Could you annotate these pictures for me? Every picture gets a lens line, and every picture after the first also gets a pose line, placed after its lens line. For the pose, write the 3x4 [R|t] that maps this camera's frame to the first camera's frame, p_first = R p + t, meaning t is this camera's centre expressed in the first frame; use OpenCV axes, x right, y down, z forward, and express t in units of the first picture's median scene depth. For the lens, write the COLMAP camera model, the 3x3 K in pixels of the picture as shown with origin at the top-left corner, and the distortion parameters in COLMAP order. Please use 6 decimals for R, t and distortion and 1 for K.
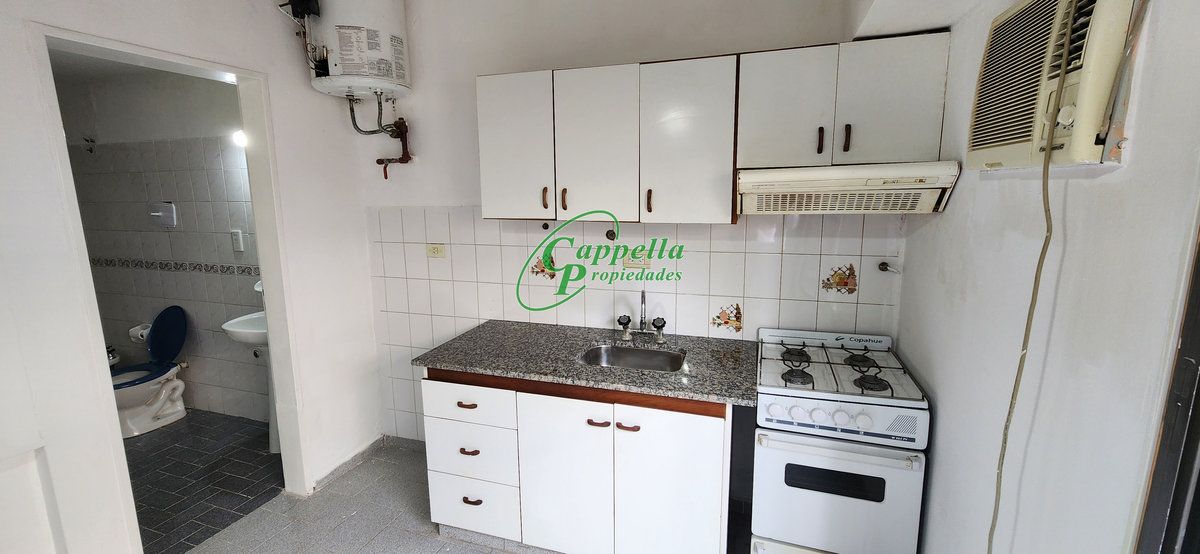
lens RADIAL K [[472.7, 0, 616.0], [0, 472.7, 264.6], [0, 0, 1]] dist [0.000358, -0.000117]
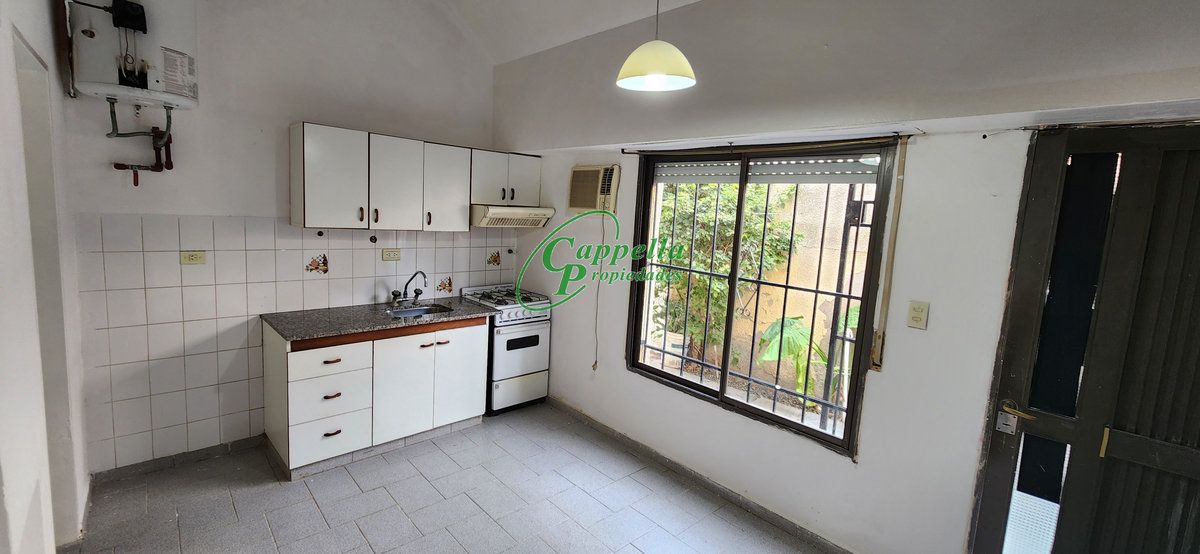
lens RADIAL K [[428.4, 0, 603.8], [0, 428.4, 256.1], [0, 0, 1]] dist [-0.000212, -0.000125]
pose [[0.466782, -0.050662, 0.882920, -0.990400], [0.079733, 0.996703, 0.015038, 0.031380], [-0.880771, 0.063379, 0.469282, -0.300693]]
